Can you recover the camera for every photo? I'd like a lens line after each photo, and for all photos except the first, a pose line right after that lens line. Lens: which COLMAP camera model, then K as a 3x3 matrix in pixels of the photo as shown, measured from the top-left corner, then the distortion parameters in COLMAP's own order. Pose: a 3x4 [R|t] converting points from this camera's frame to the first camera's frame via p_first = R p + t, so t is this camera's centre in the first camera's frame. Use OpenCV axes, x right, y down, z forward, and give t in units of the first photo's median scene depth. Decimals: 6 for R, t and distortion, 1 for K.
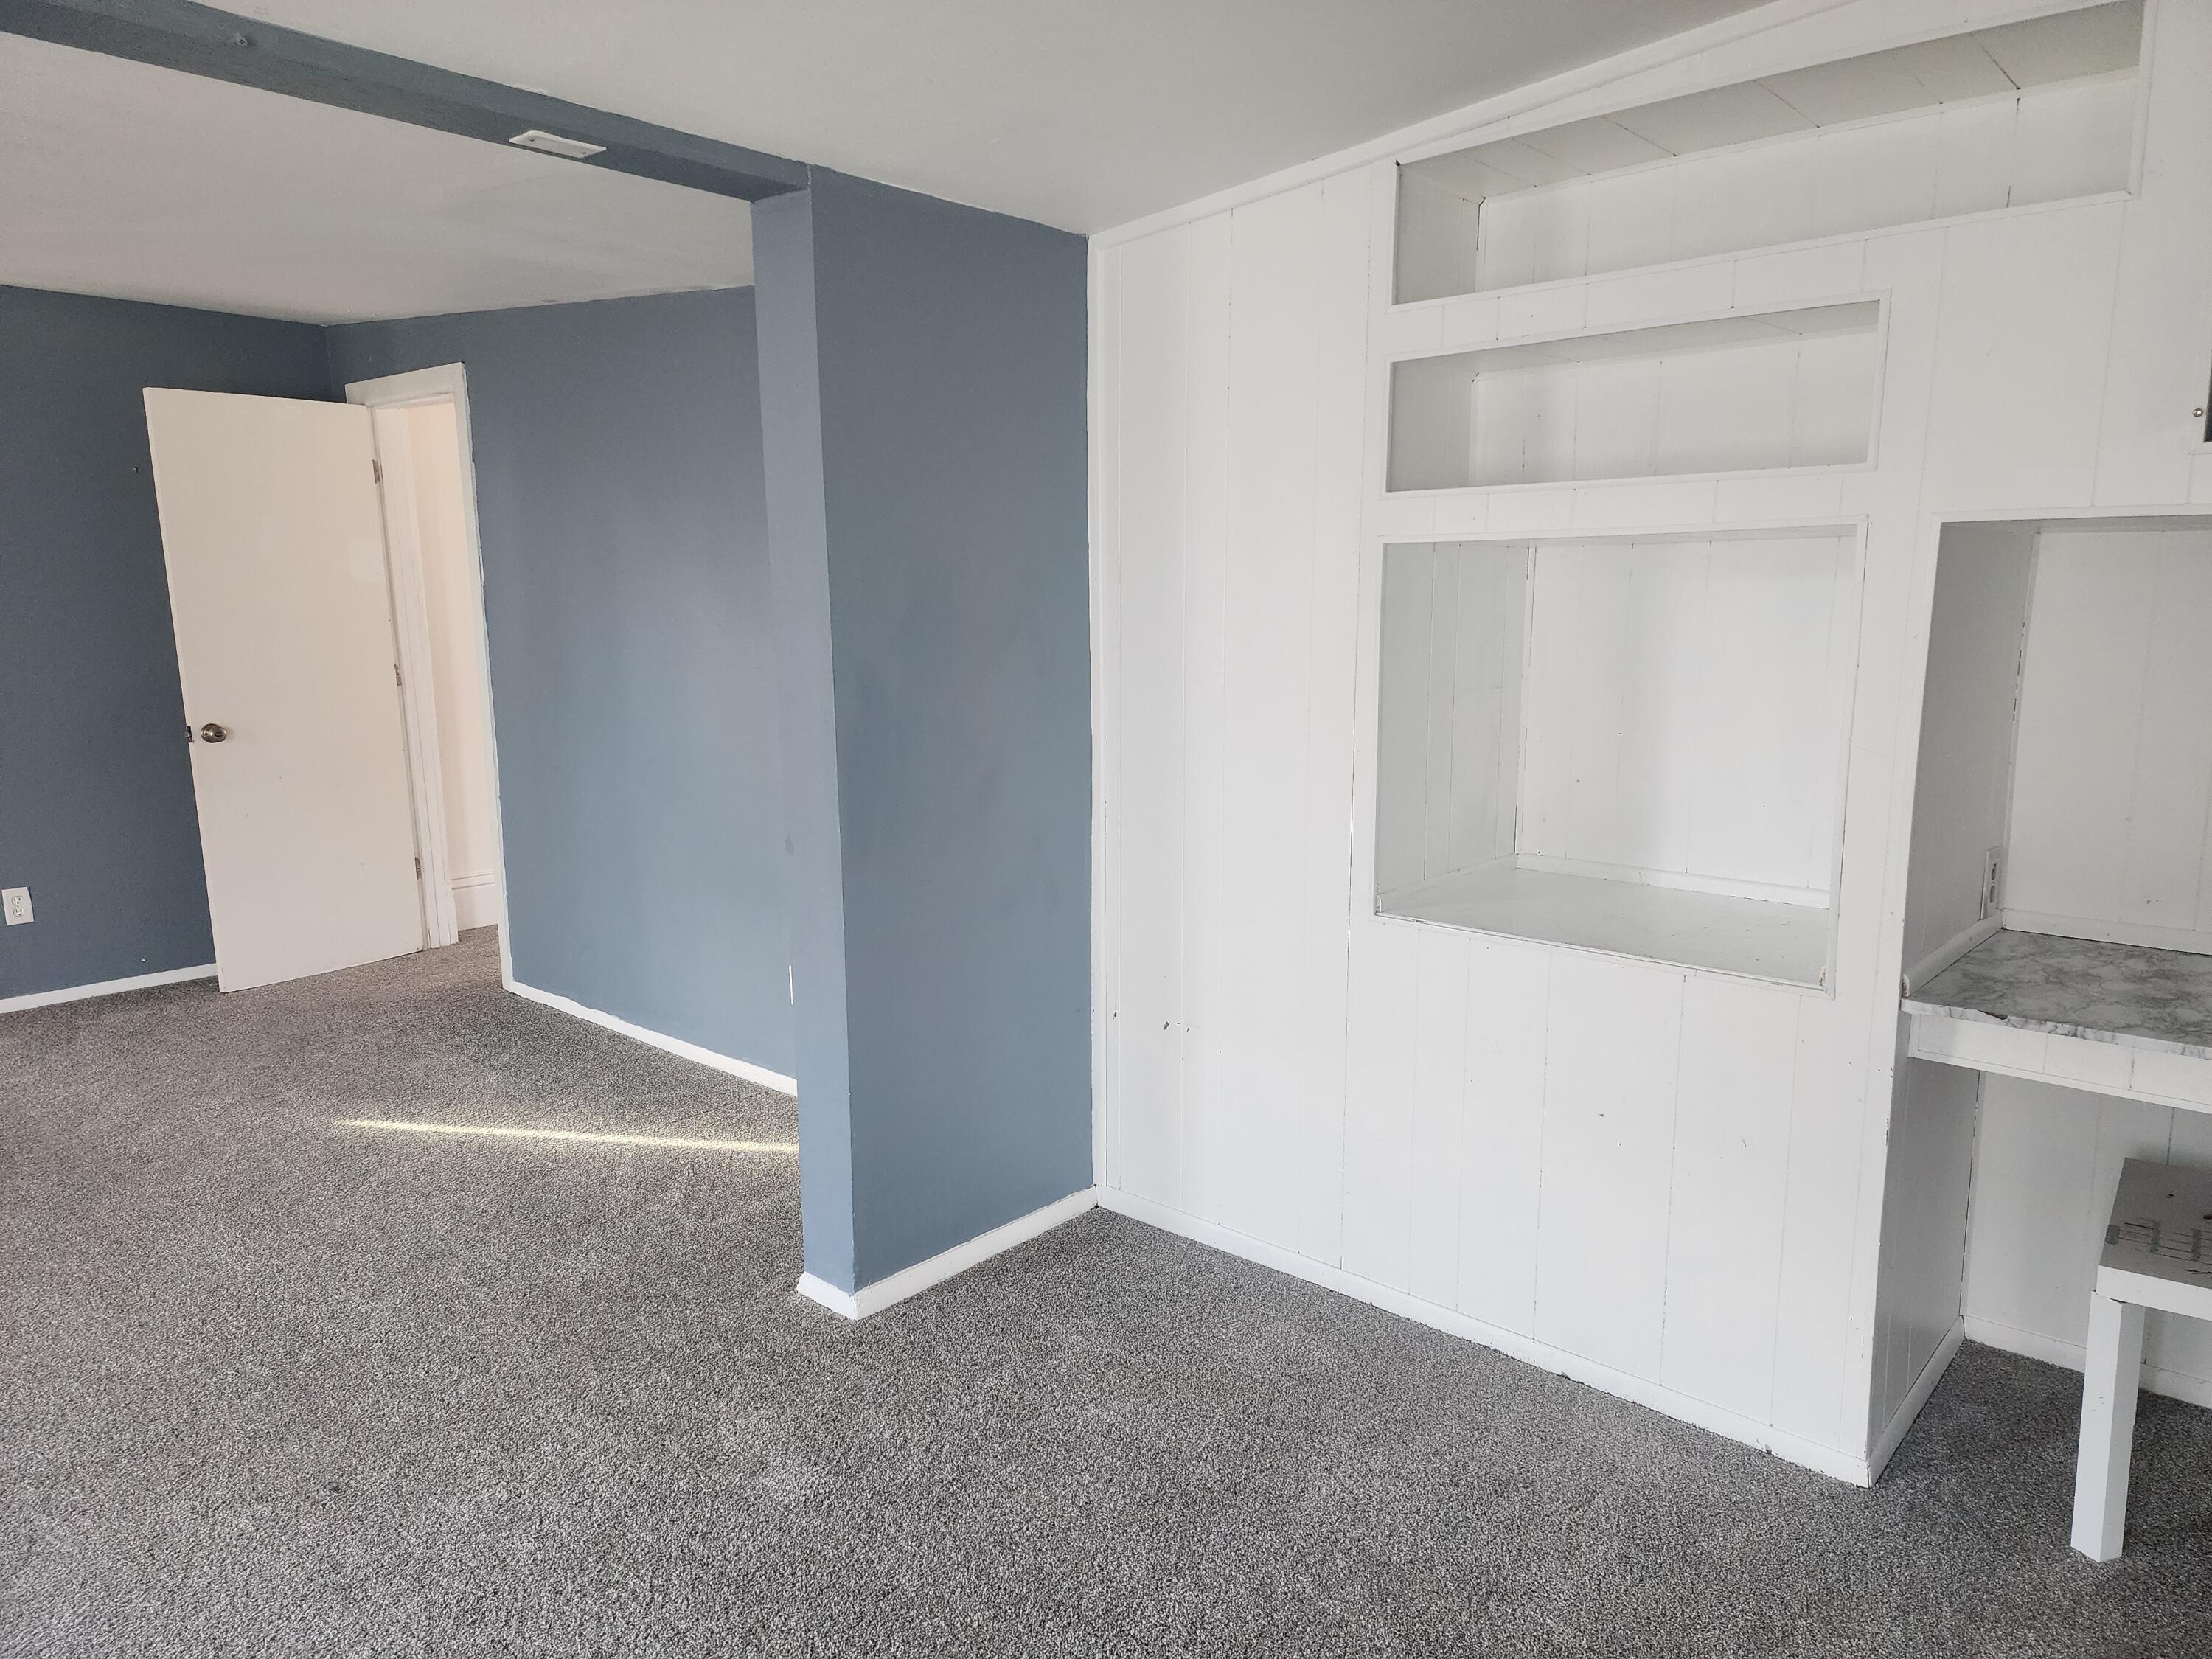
lens RADIAL K [[1458.9, 0, 1111.4], [0, 1458.9, 840.6], [0, 0, 1]] dist [0.043290, -0.020047]
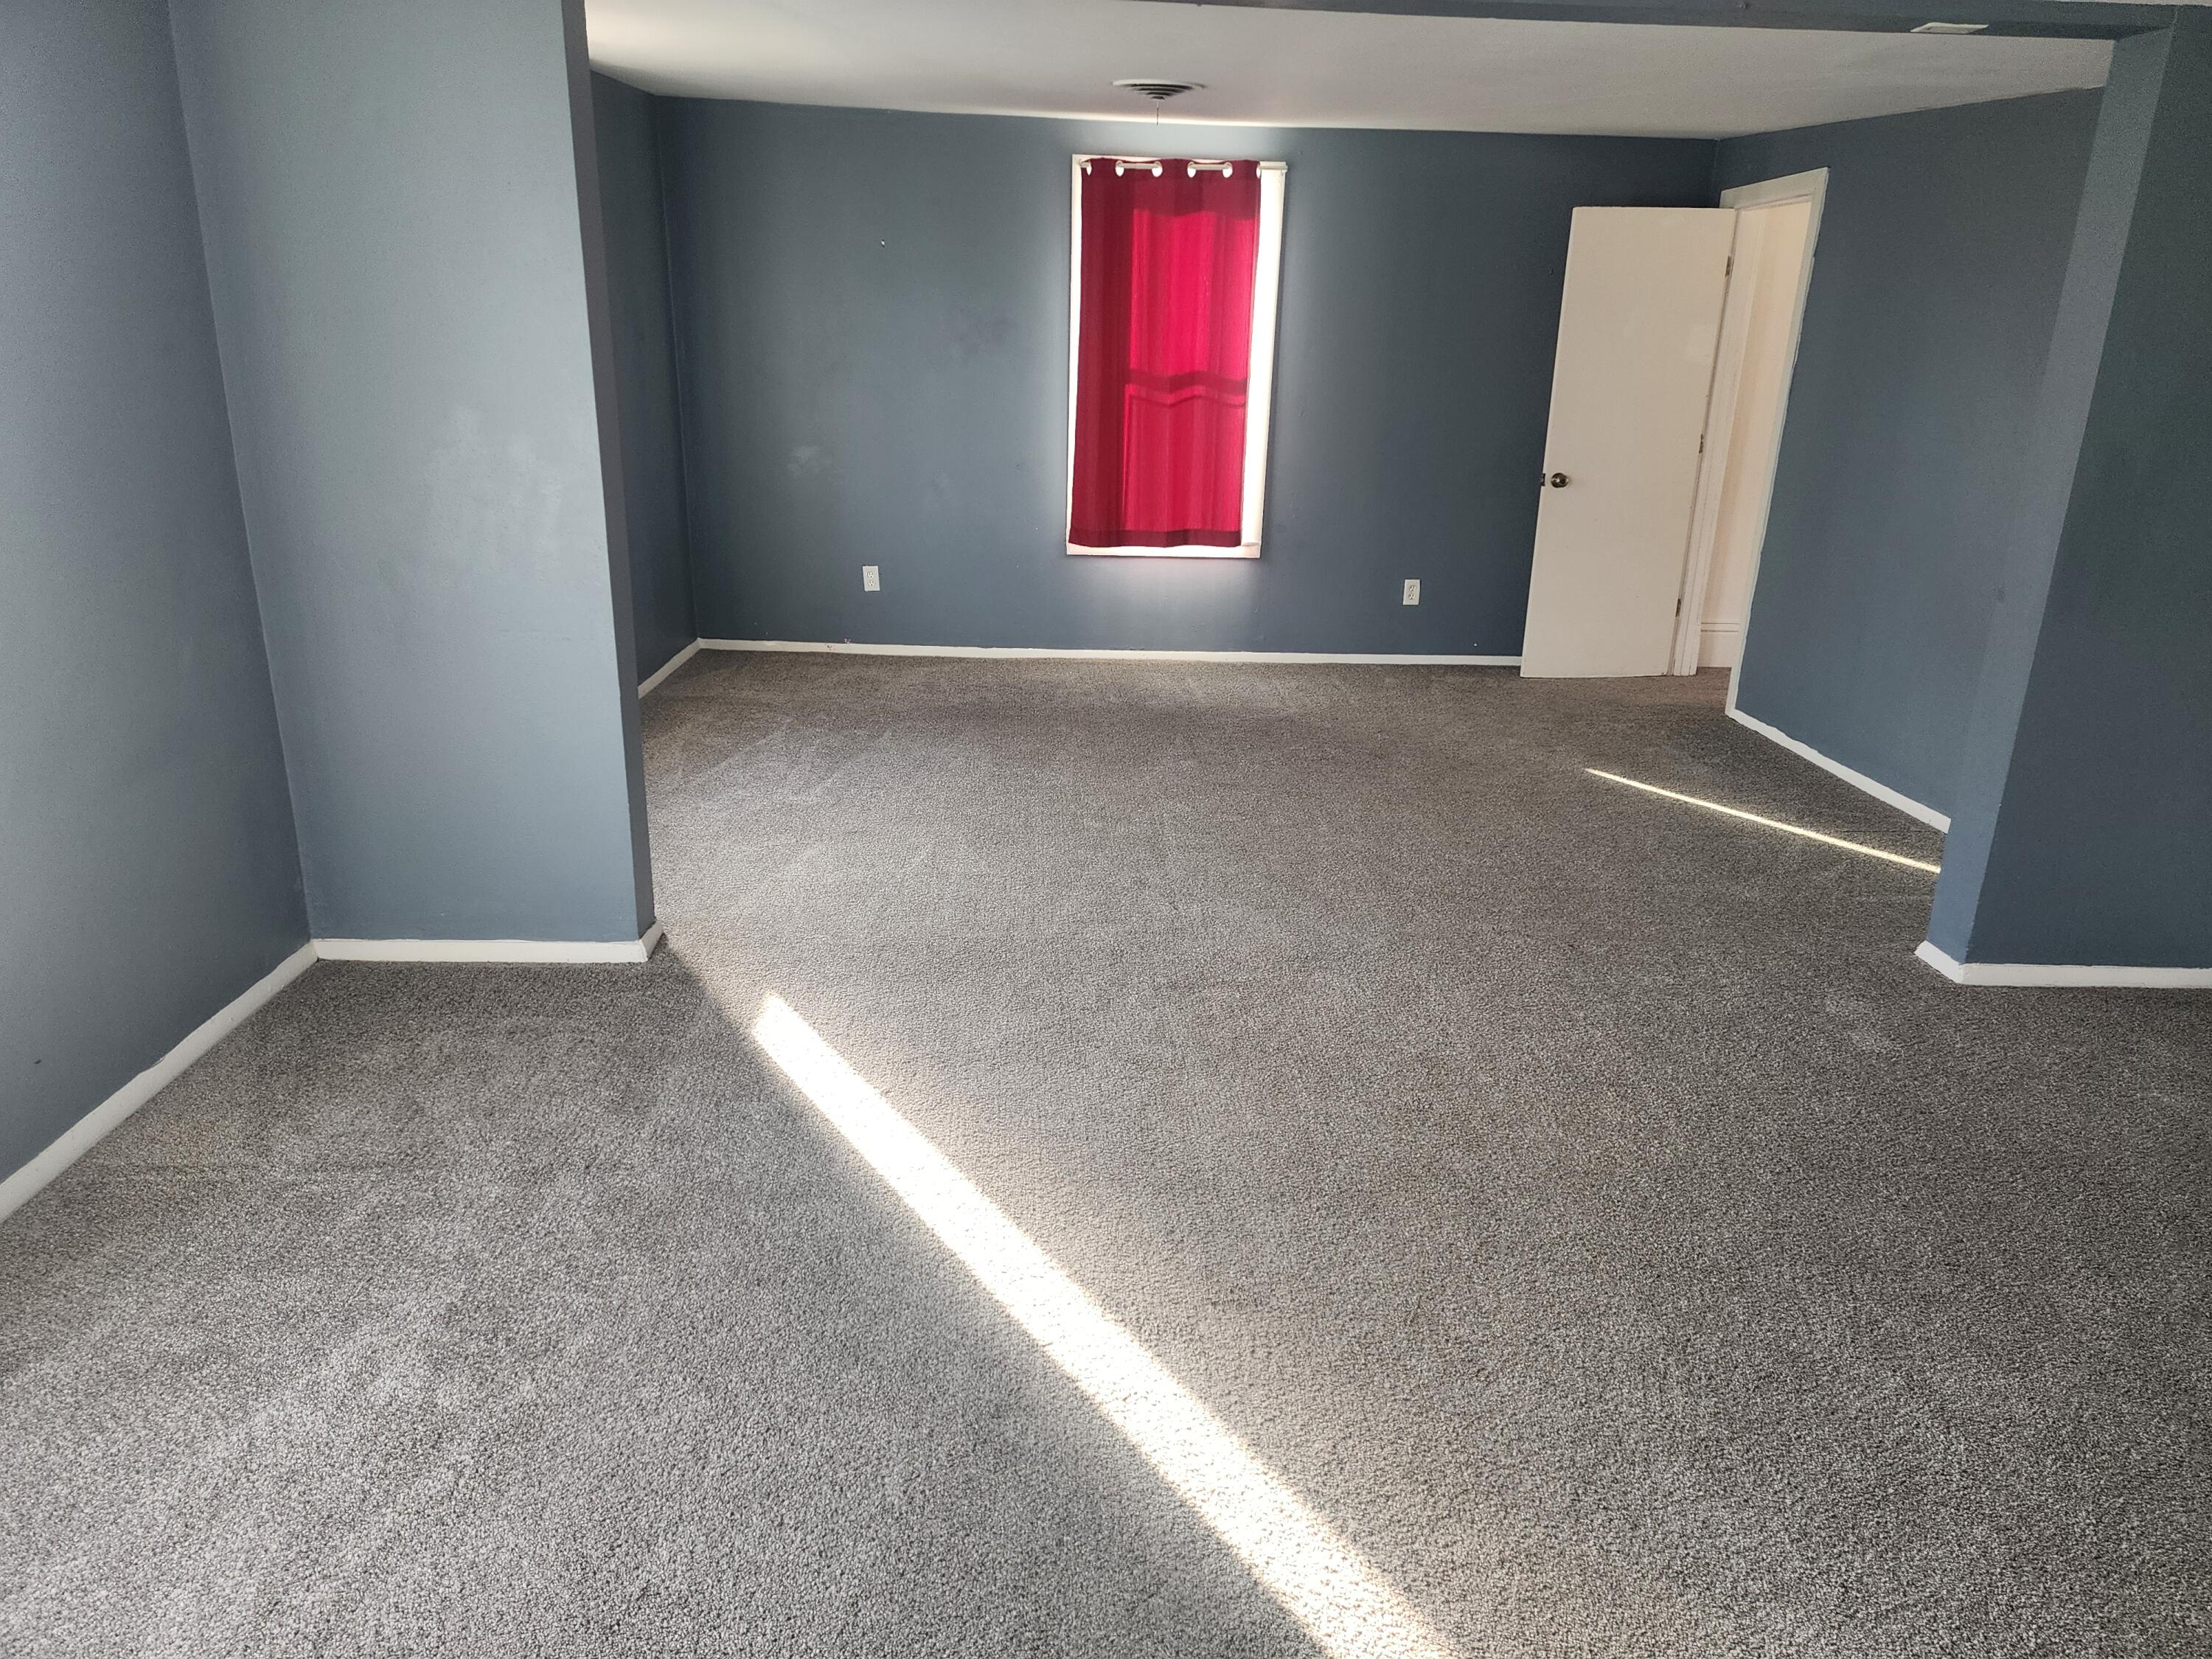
lens RADIAL K [[1458.9, 0, 1099.0], [0, 1458.9, 834.7], [0, 0, 1]] dist [0.043290, -0.020047]
pose [[0.687341, 0.246883, -0.683089, 0.116620], [-0.154725, 0.968643, 0.194400, 0.058914], [0.709663, -0.027928, 0.703987, -0.309332]]
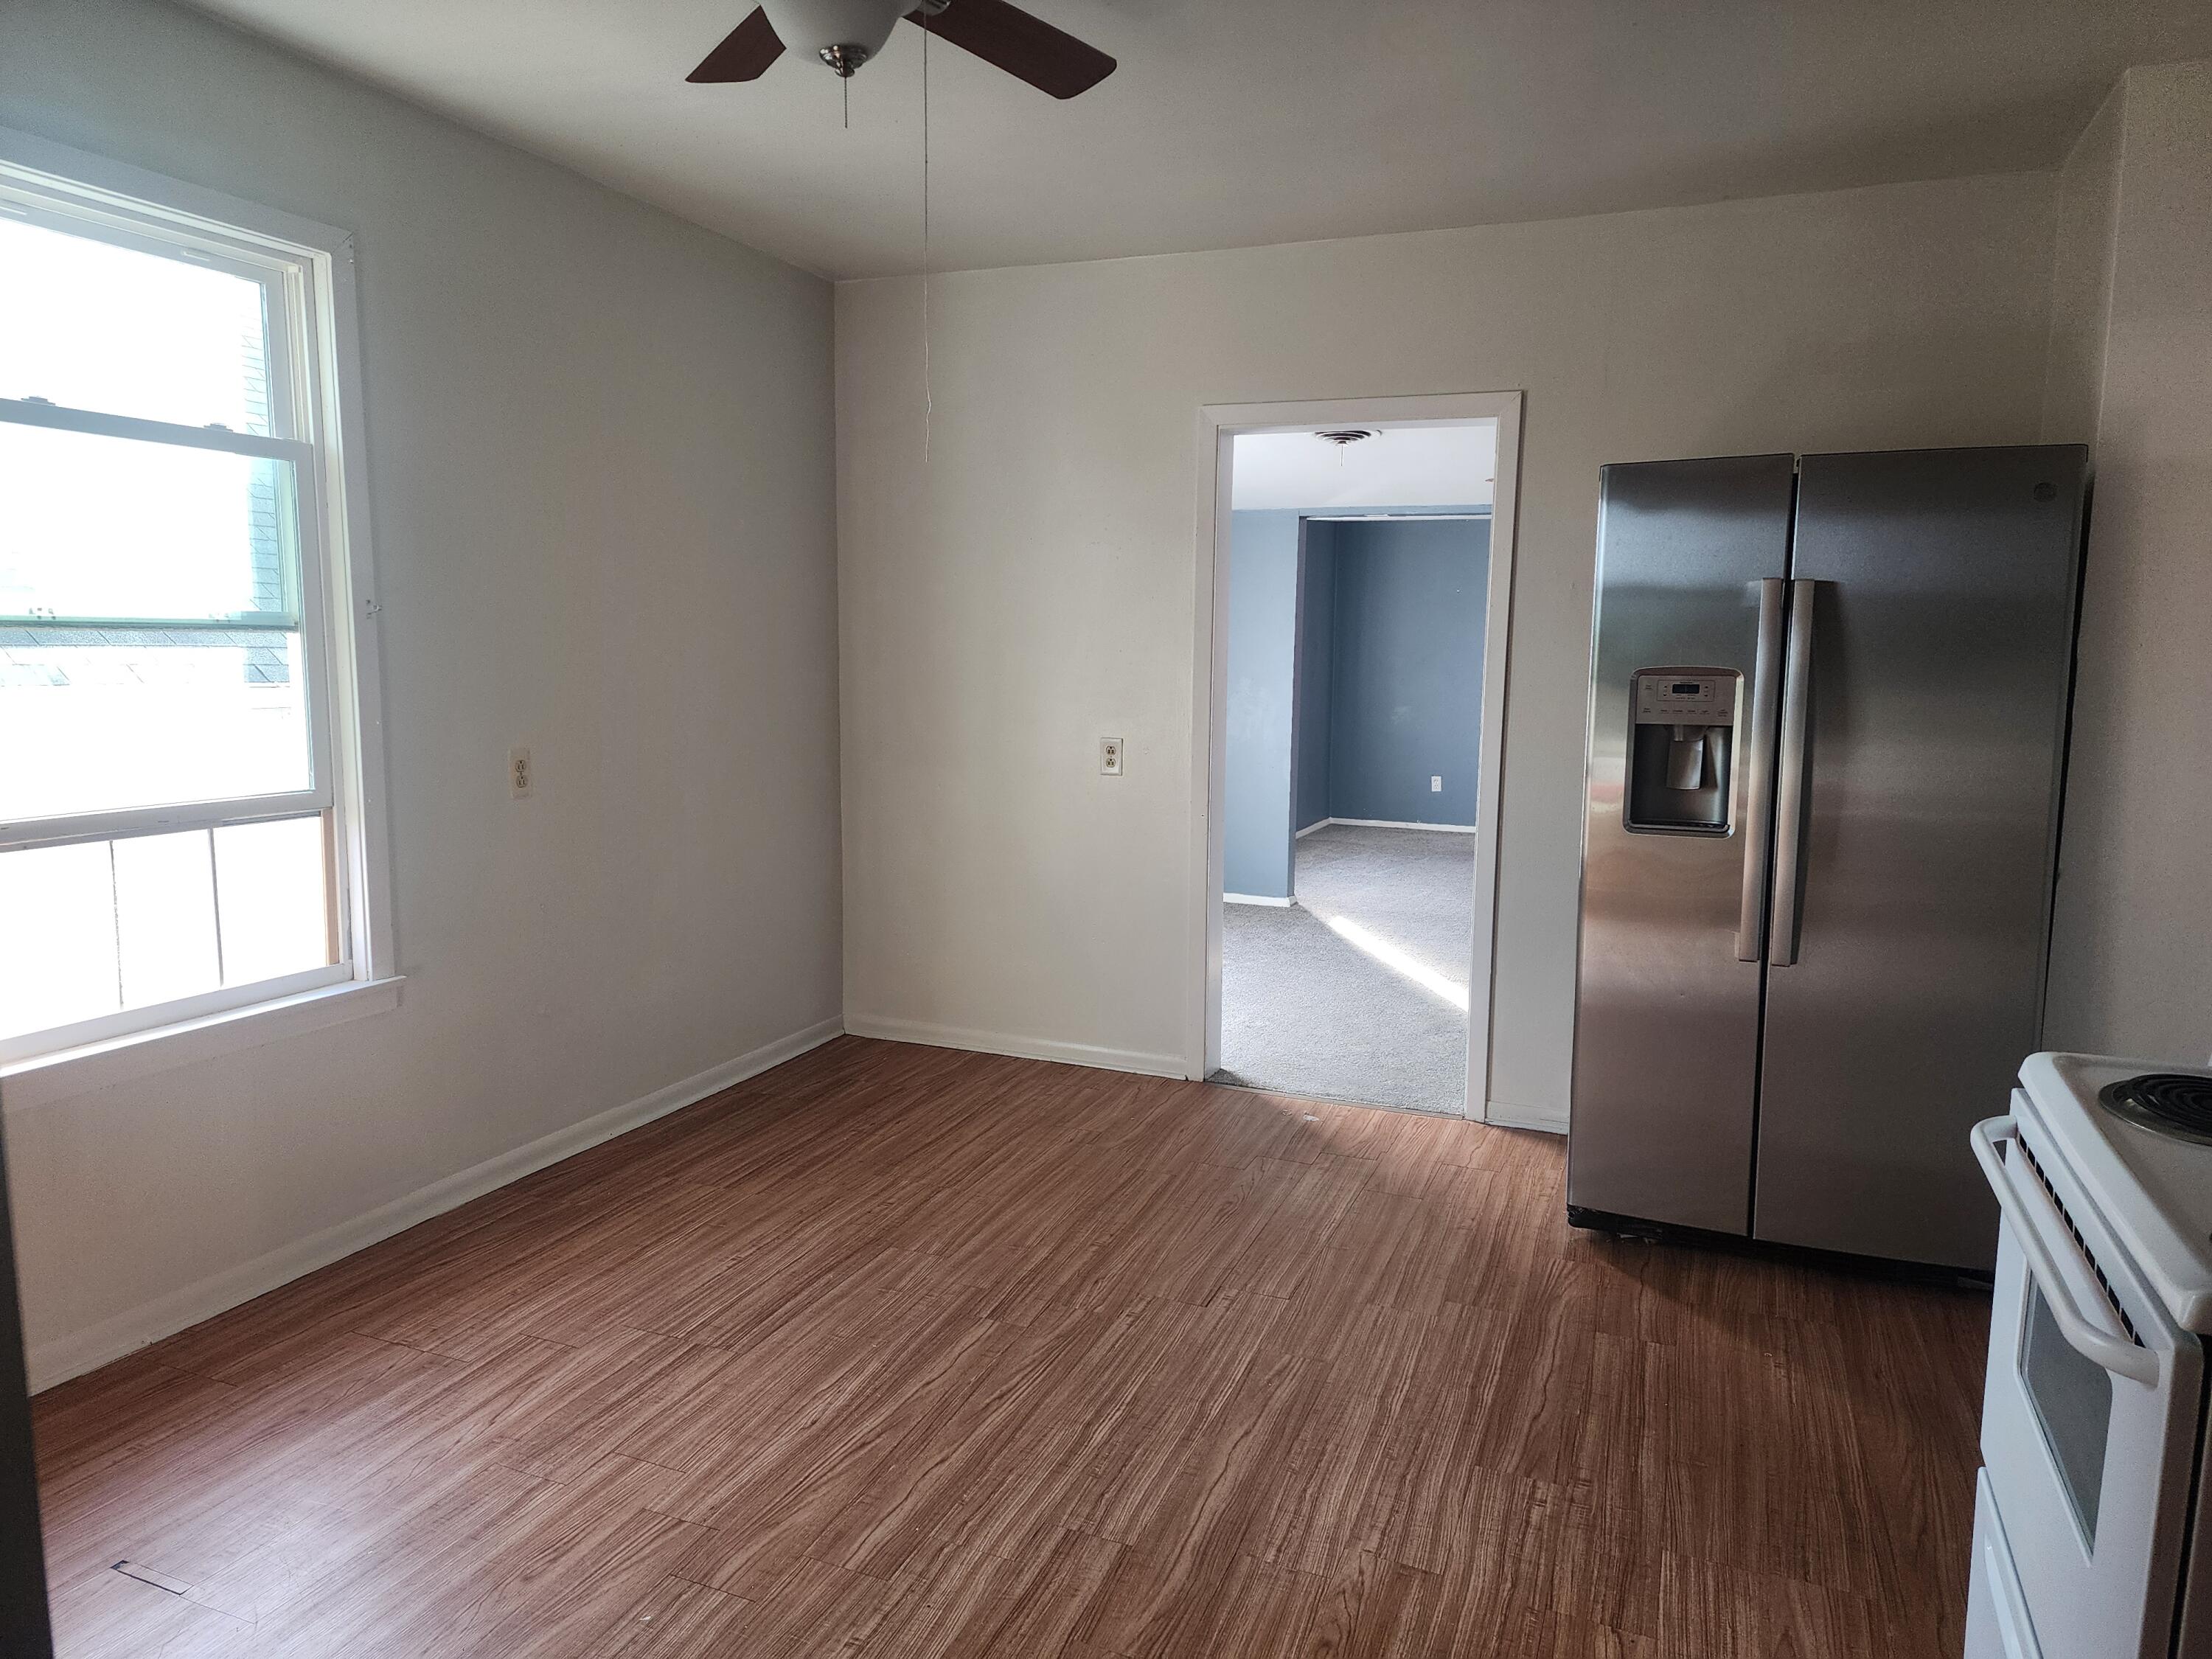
lens RADIAL K [[1458.9, 0, 1106.7], [0, 1458.9, 829.3], [0, 0, 1]] dist [0.043290, -0.020047]
pose [[0.322608, 0.126020, -0.938106, 1.243224], [-0.167059, 0.983119, 0.074617, 0.131834], [0.931673, 0.132648, 0.338215, -0.866747]]
